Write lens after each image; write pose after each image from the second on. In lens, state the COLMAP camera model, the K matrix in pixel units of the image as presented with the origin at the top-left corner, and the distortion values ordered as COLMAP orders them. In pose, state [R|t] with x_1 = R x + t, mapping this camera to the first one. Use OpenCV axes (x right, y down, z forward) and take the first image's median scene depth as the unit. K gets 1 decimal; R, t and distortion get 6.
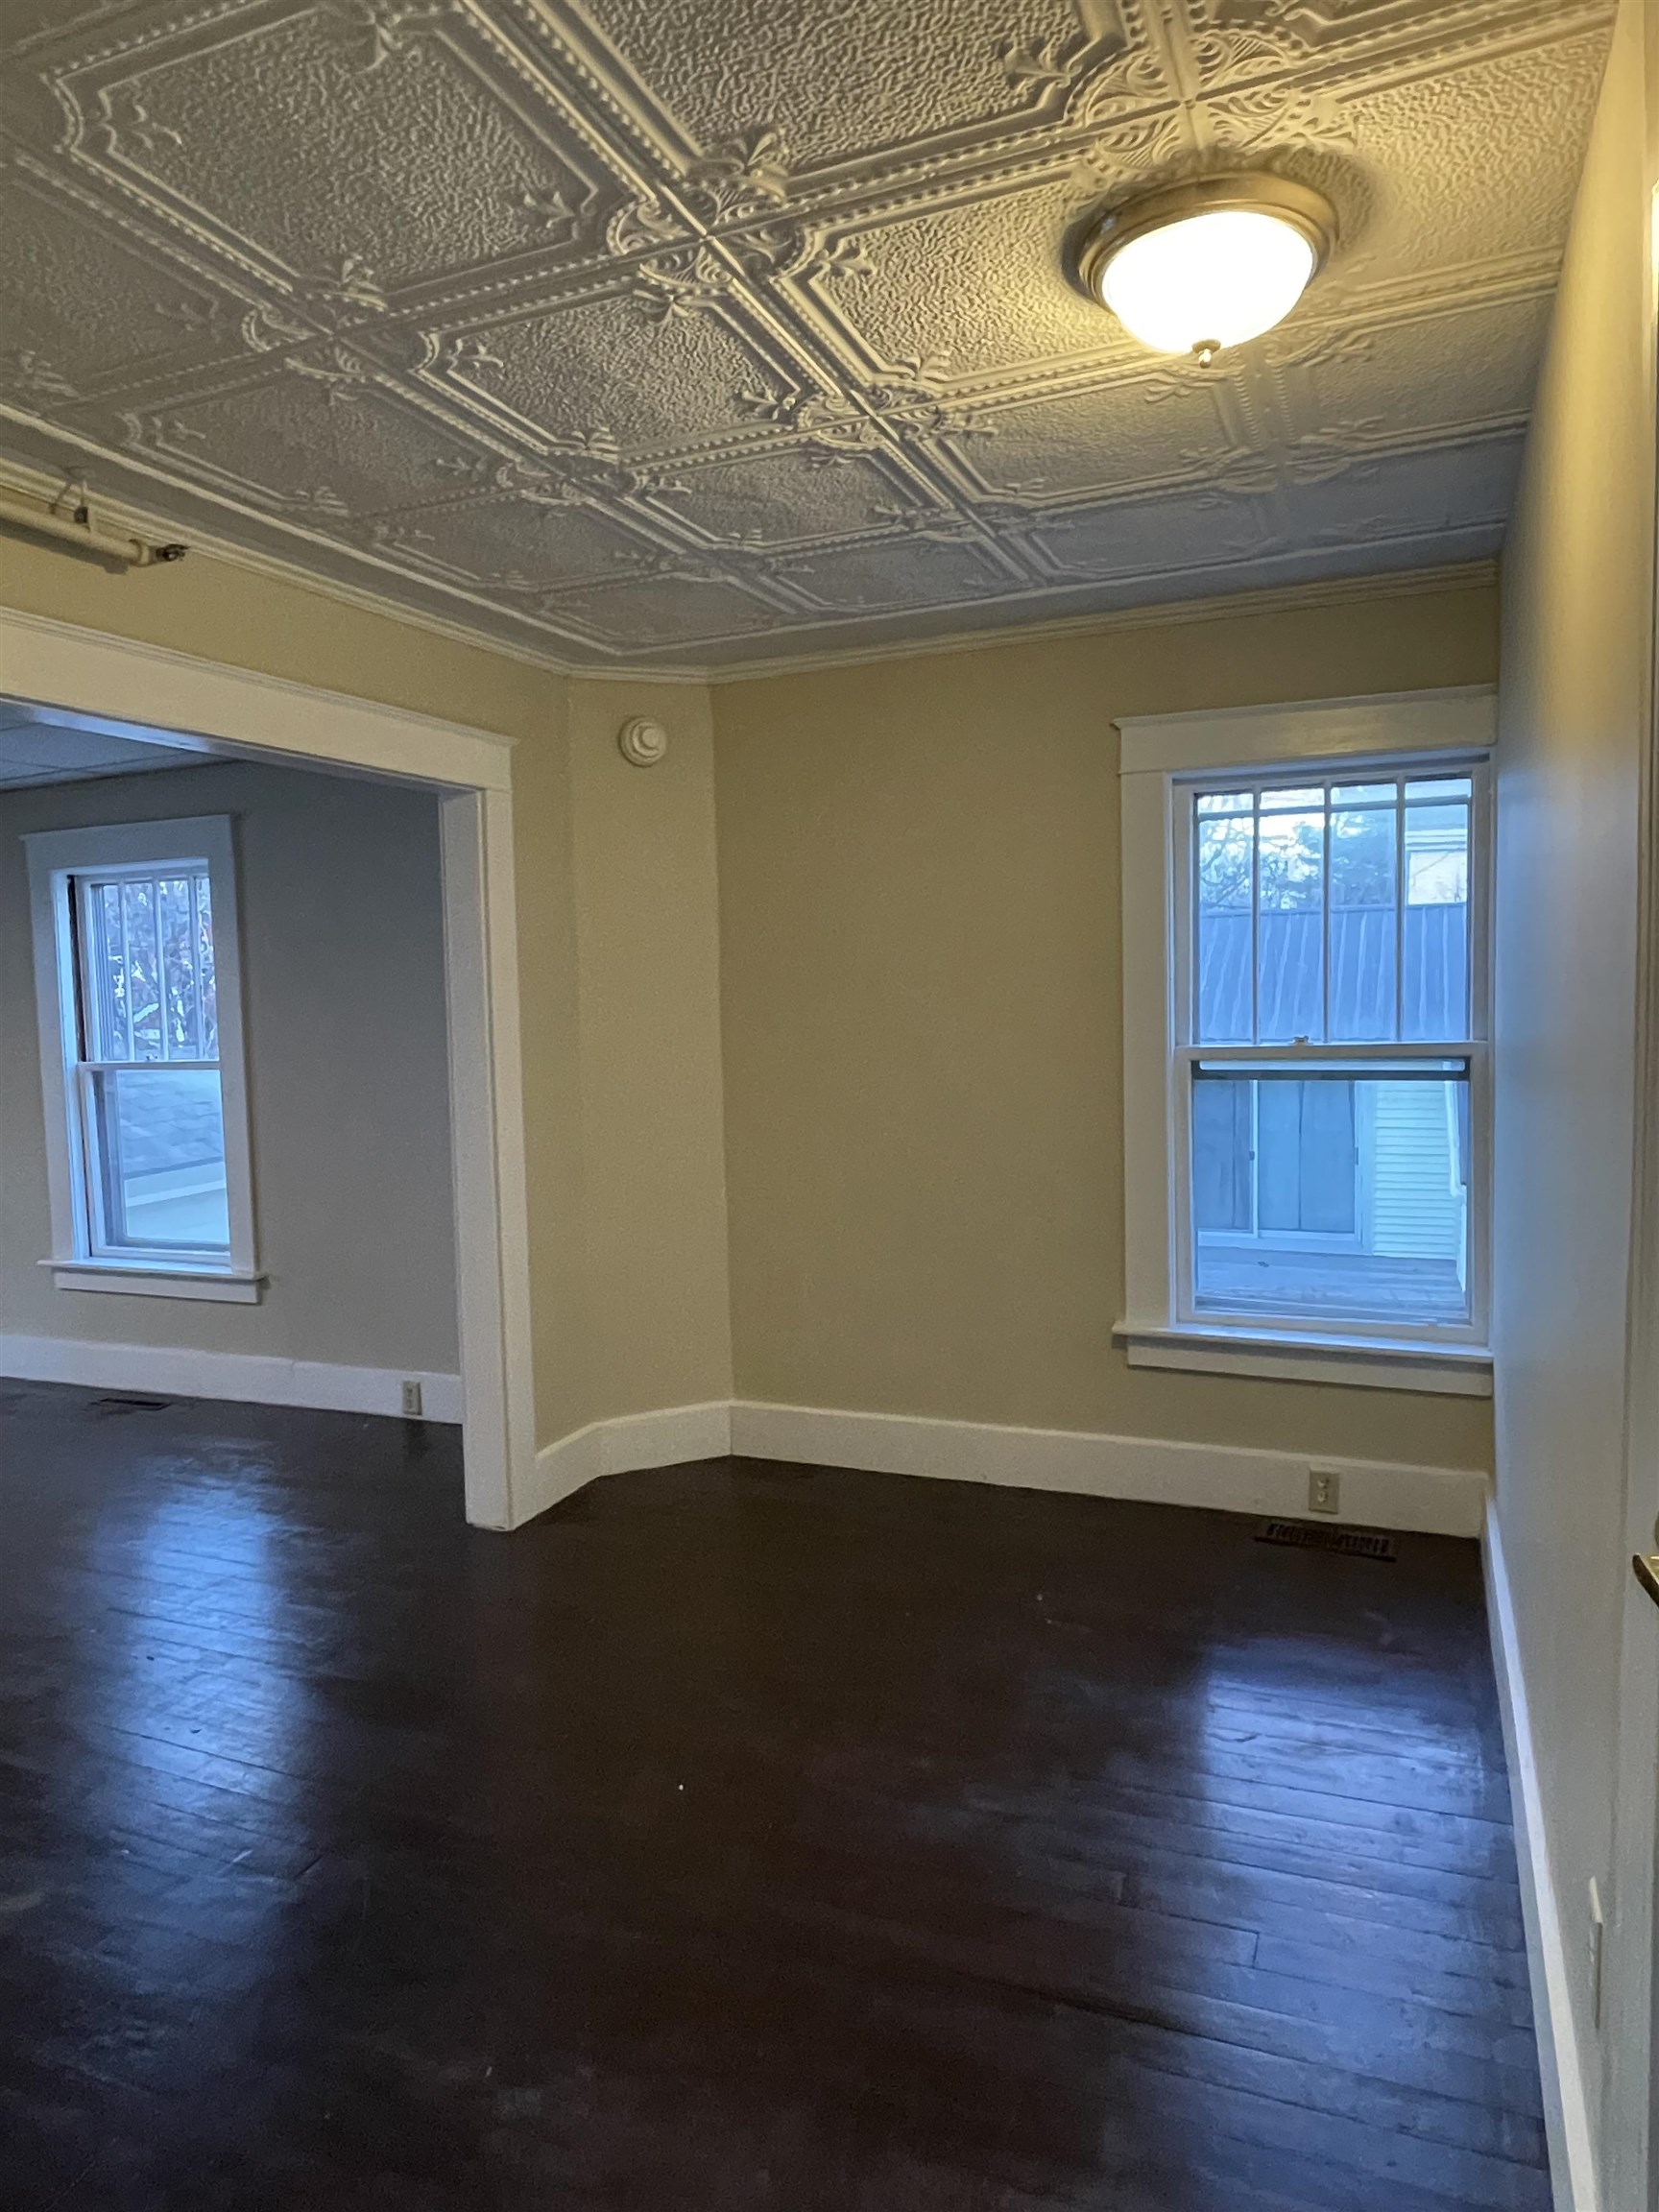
lens RADIAL K [[1389.9, 0, 829.7], [0, 1389.9, 1109.5], [0, 0, 1]] dist [-0.000315, -0.006183]
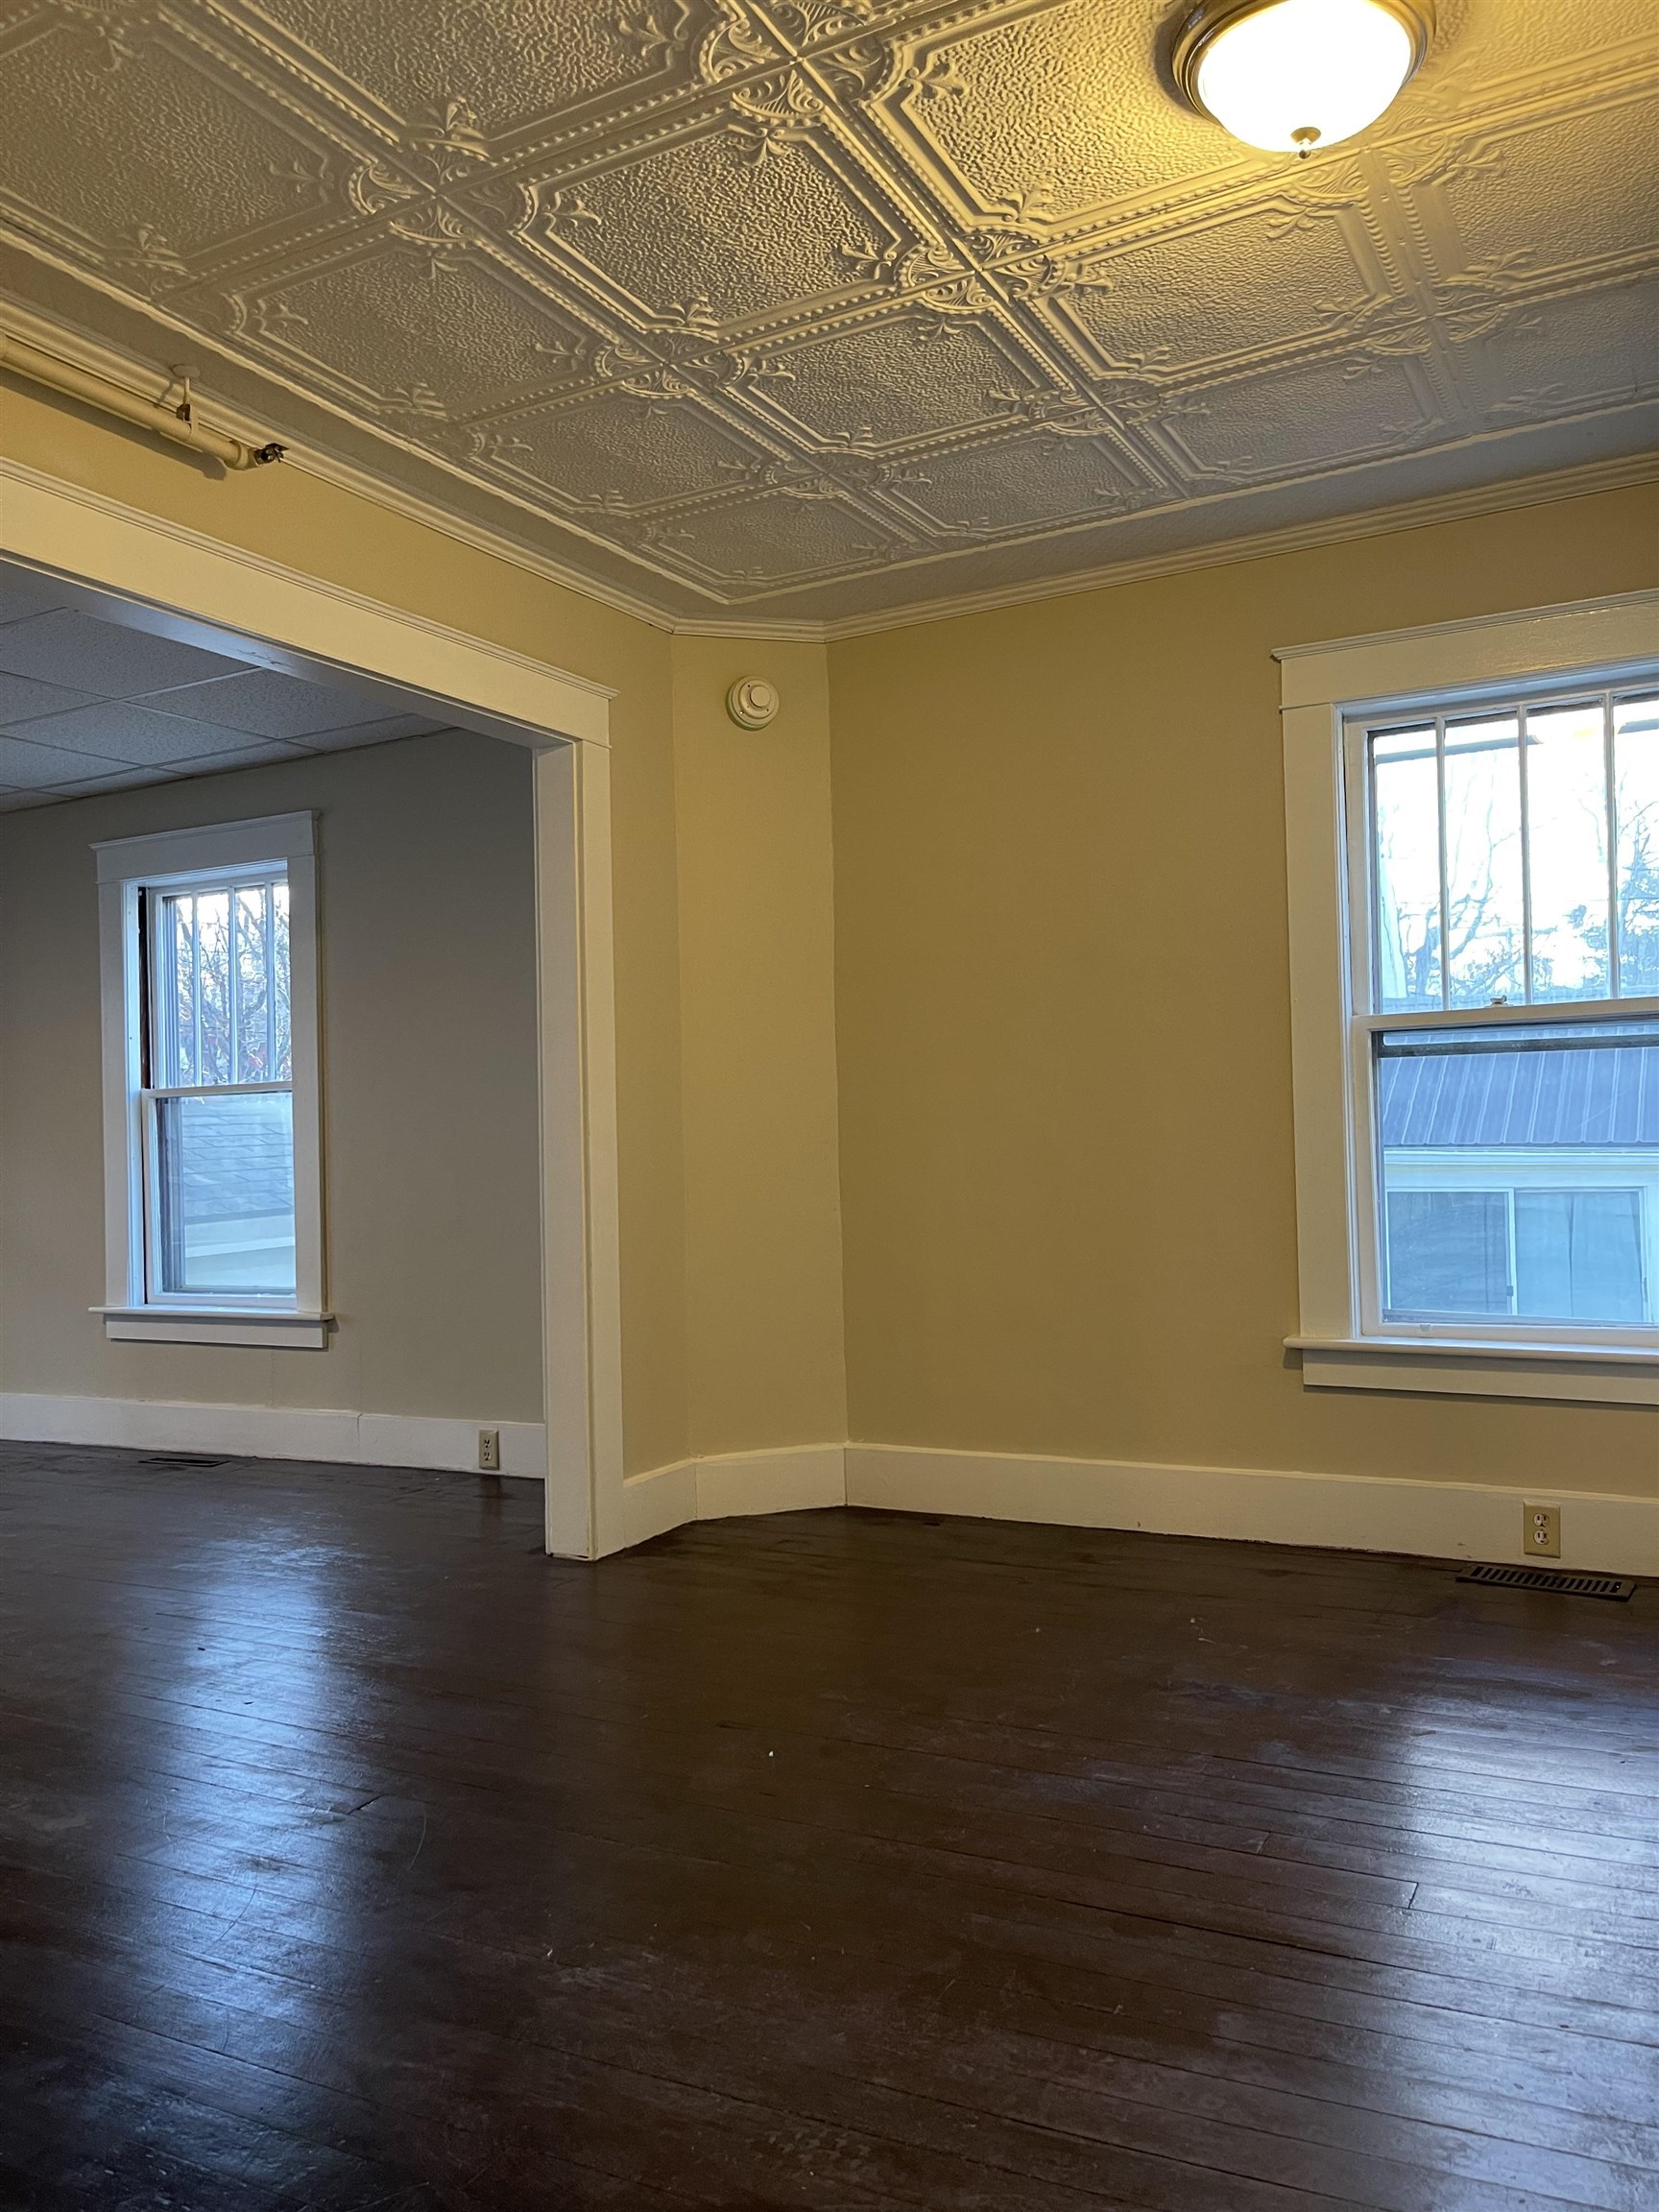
lens RADIAL K [[1655.0, 0, 828.2], [0, 1655.0, 1115.7], [0, 0, 1]] dist [0.054981, -0.072214]
pose [[0.995316, -0.001889, -0.096660, 0.032255], [-0.006450, 0.996284, -0.085884, 0.156811], [0.096463, 0.086105, 0.991605, -0.091363]]
